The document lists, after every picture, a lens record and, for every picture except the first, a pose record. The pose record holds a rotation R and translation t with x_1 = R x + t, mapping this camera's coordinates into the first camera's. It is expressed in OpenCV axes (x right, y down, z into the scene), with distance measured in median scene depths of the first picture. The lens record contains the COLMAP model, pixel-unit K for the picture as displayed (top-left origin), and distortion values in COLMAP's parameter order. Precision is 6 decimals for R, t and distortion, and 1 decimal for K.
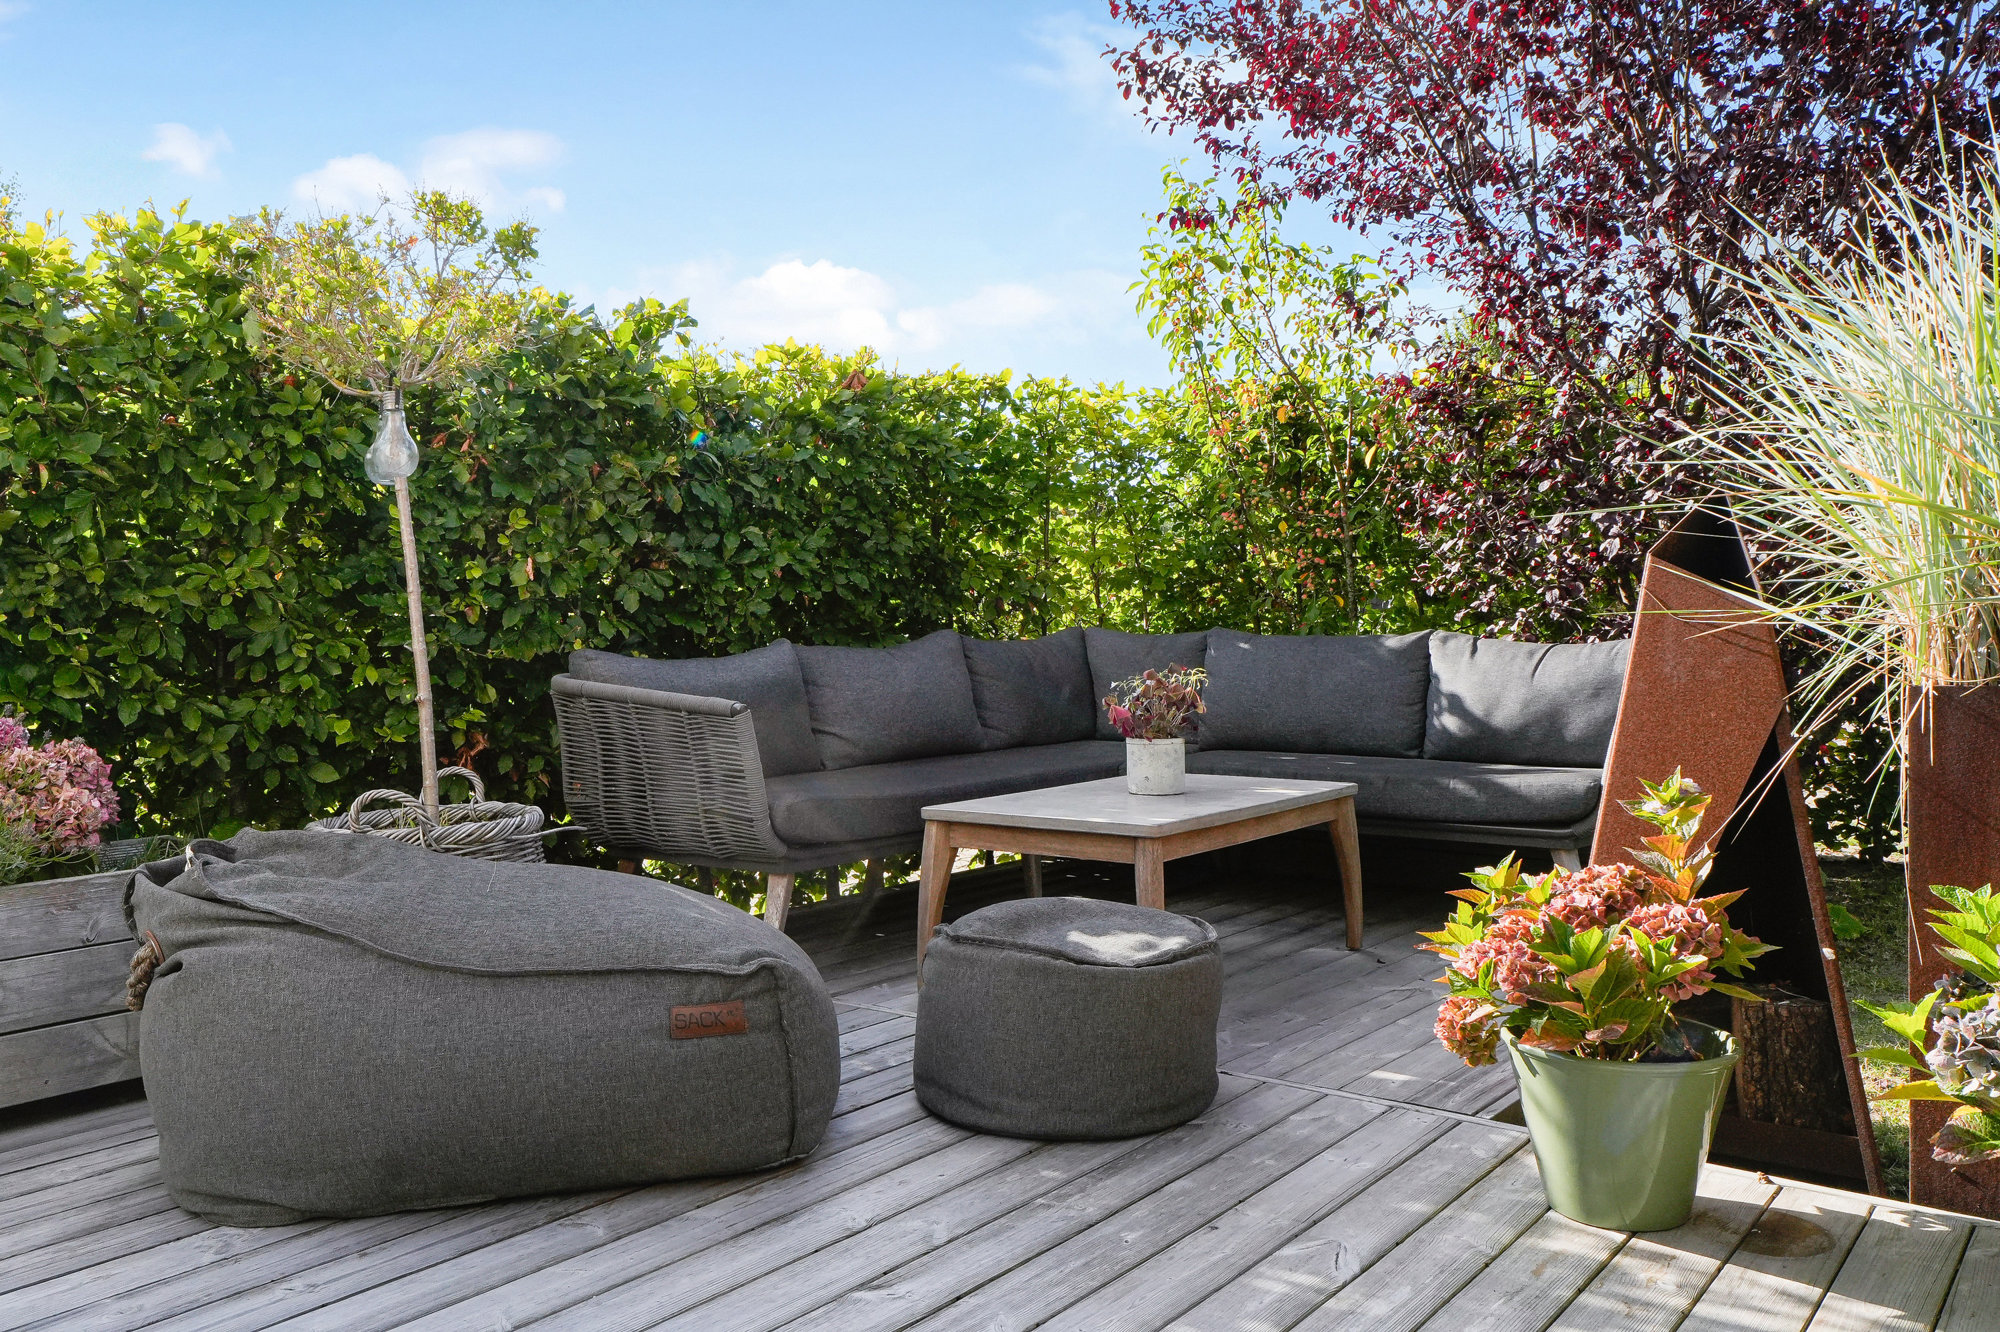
lens RADIAL K [[1583.6, 0, 998.9], [0, 1583.6, 565.0], [0, 0, 1]] dist [0.000022, -0.000053]
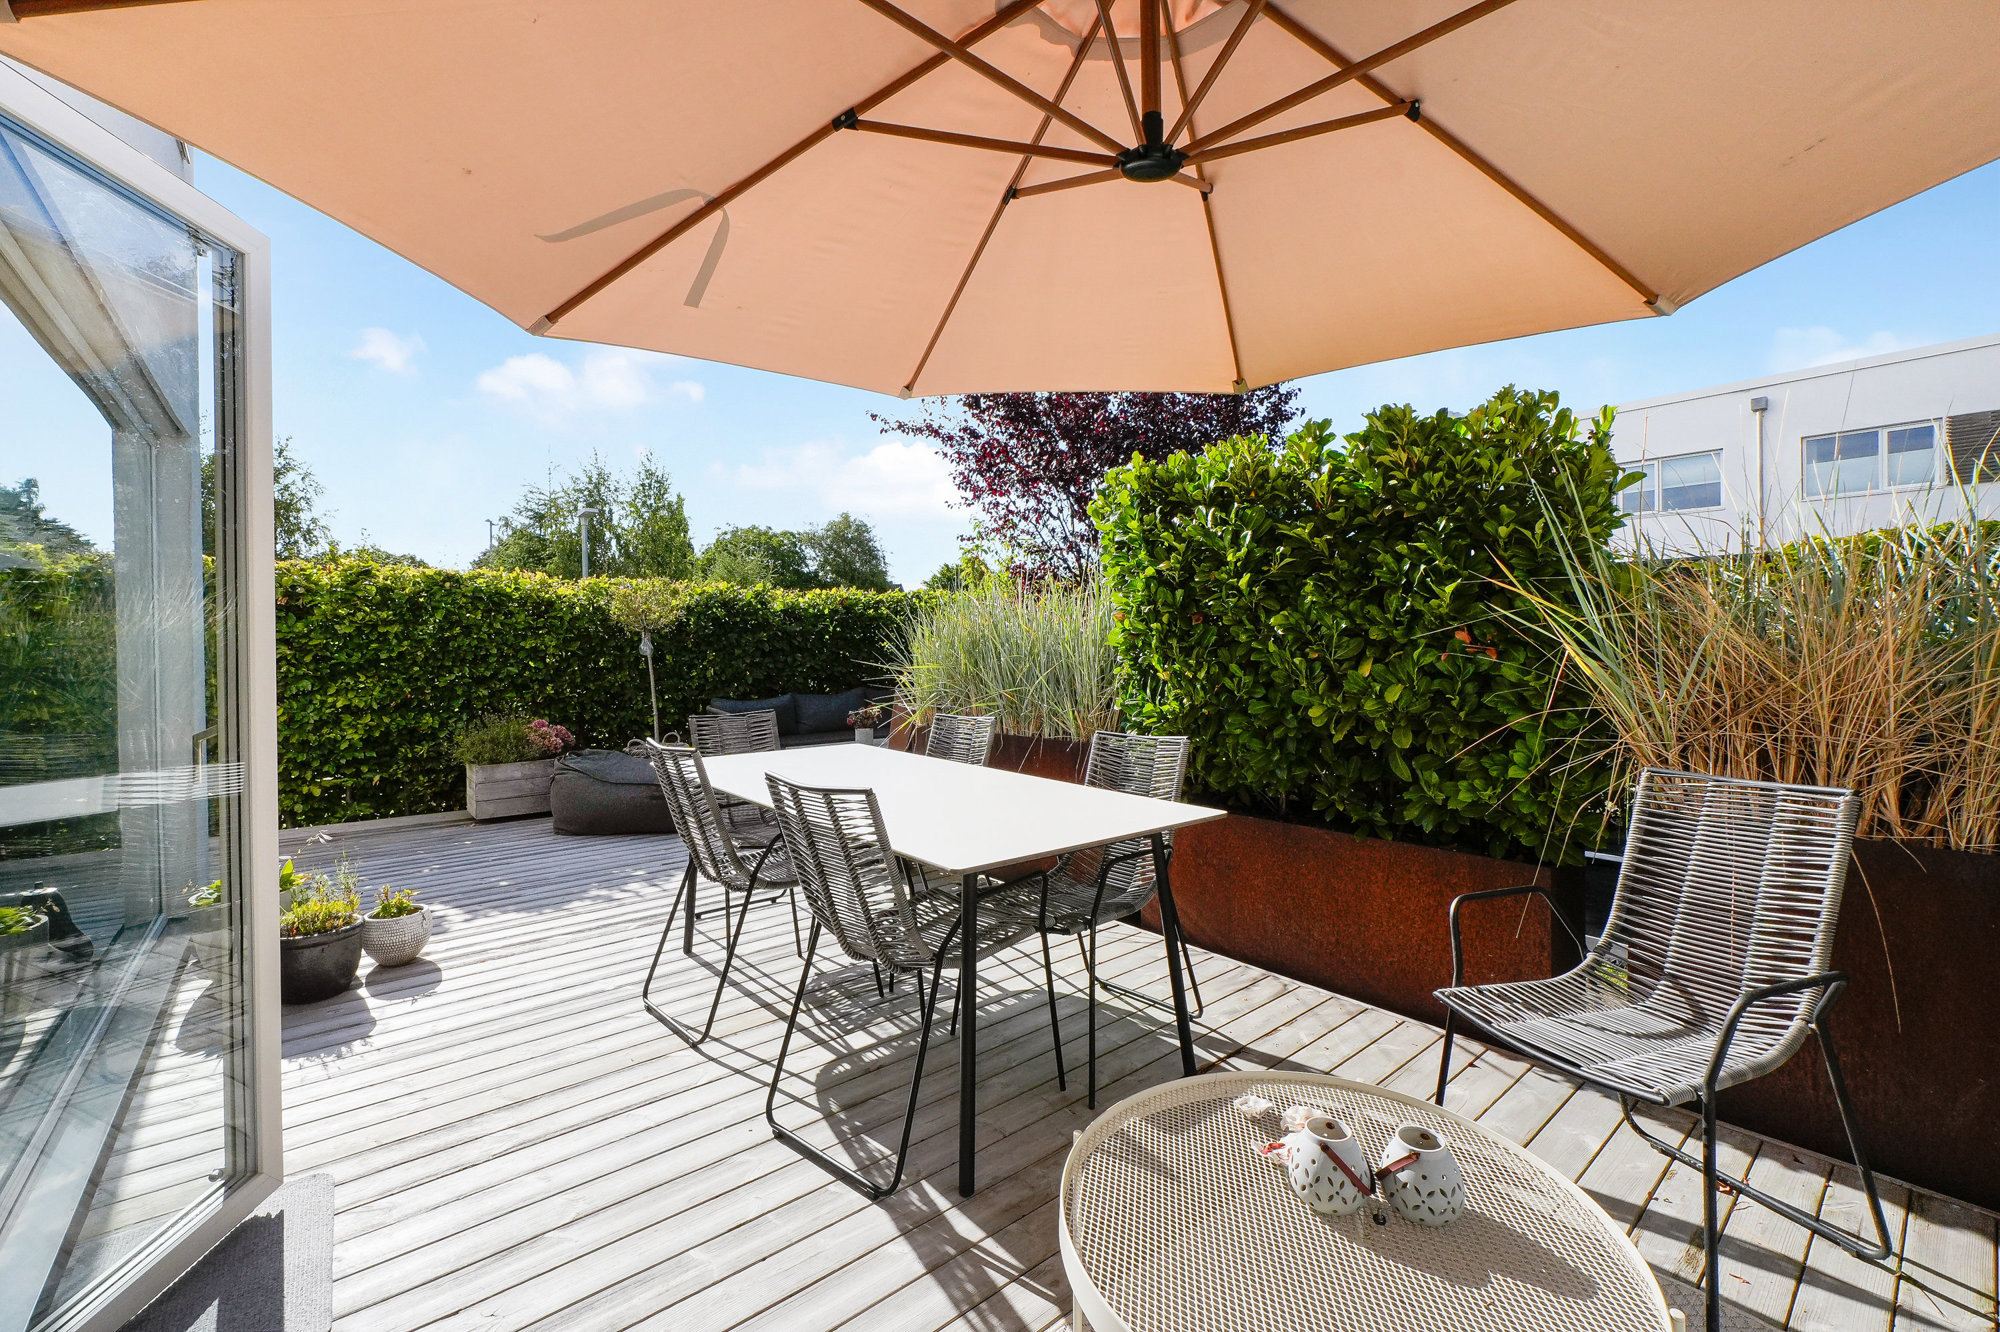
lens RADIAL K [[825.5, 0, 1000.0], [0, 825.5, 666.0], [0, 0, 1]] dist [-0.001672, -0.000136]
pose [[0.974673, 0.002772, -0.223619, 0.739918], [0.010521, 0.998248, 0.058233, -0.114094], [0.223389, -0.059110, 0.972935, -0.589741]]
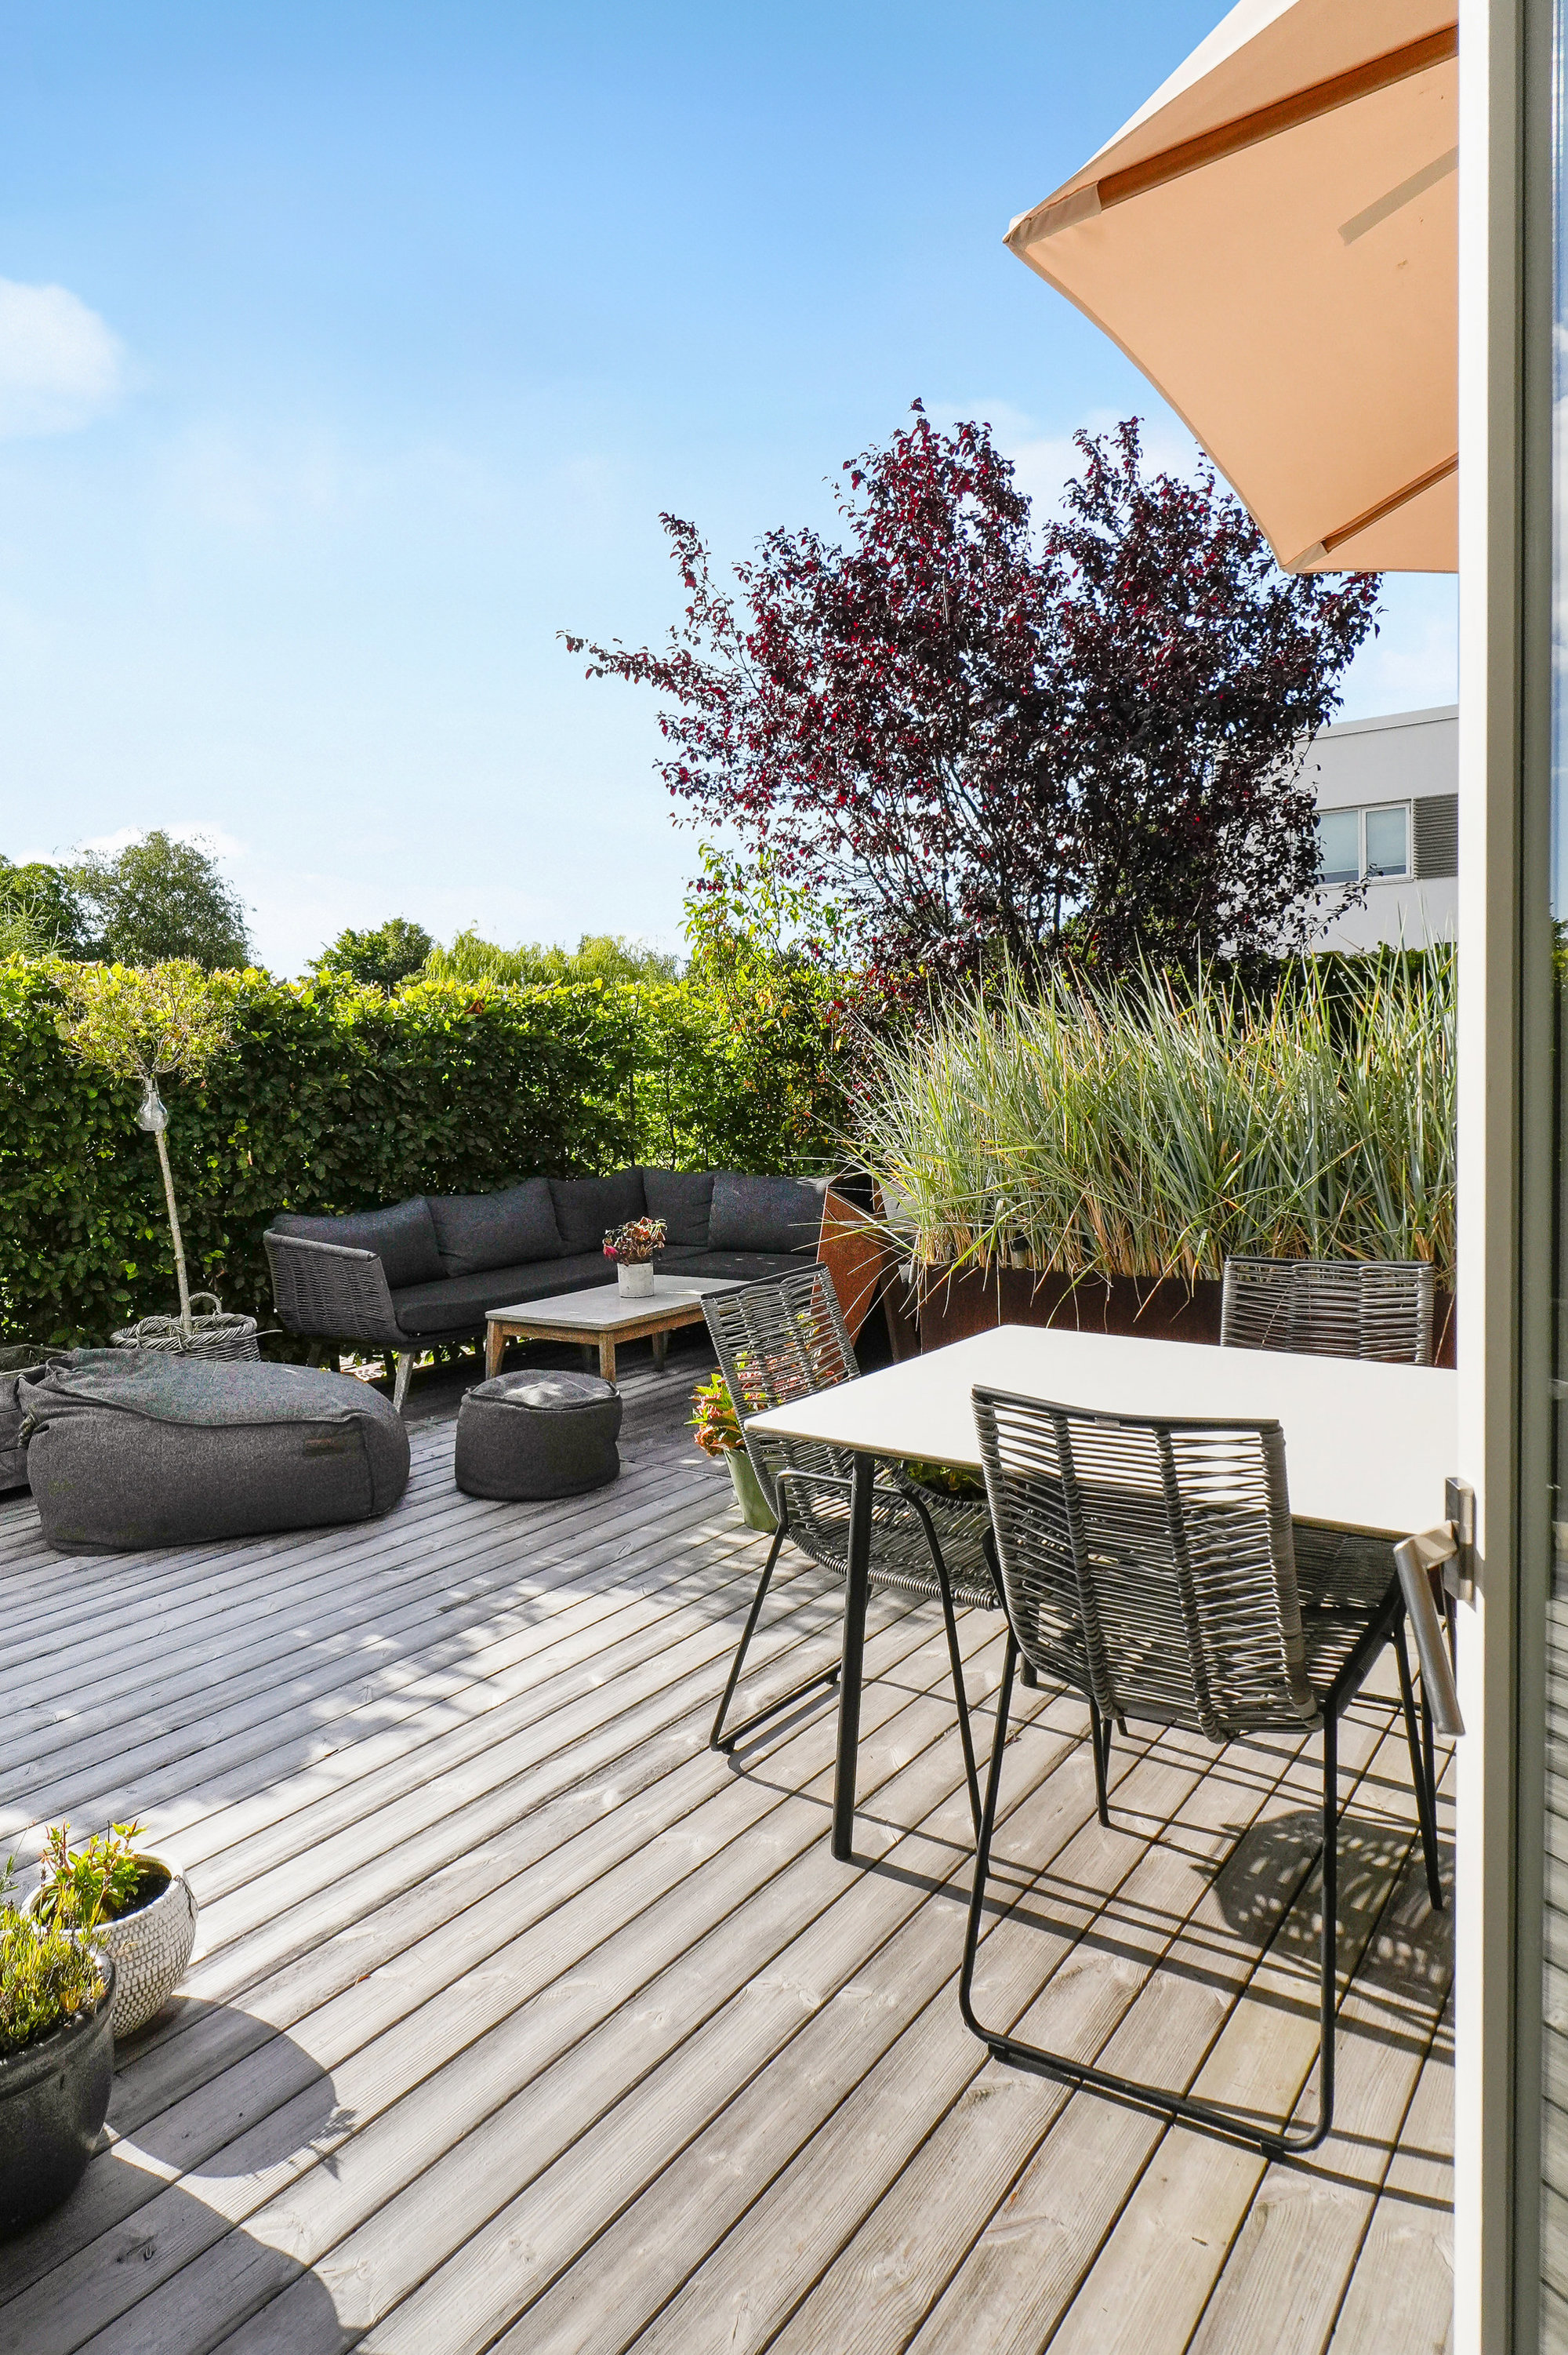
lens RADIAL K [[1397.2, 0, 793.9], [0, 1397.2, 1108.2], [0, 0, 1]] dist [0.001522, 0.000857]
pose [[0.998746, -0.021686, 0.045122, 0.198337], [0.018751, 0.997743, 0.064483, -0.139259], [-0.046419, -0.063556, 0.996898, -0.438854]]
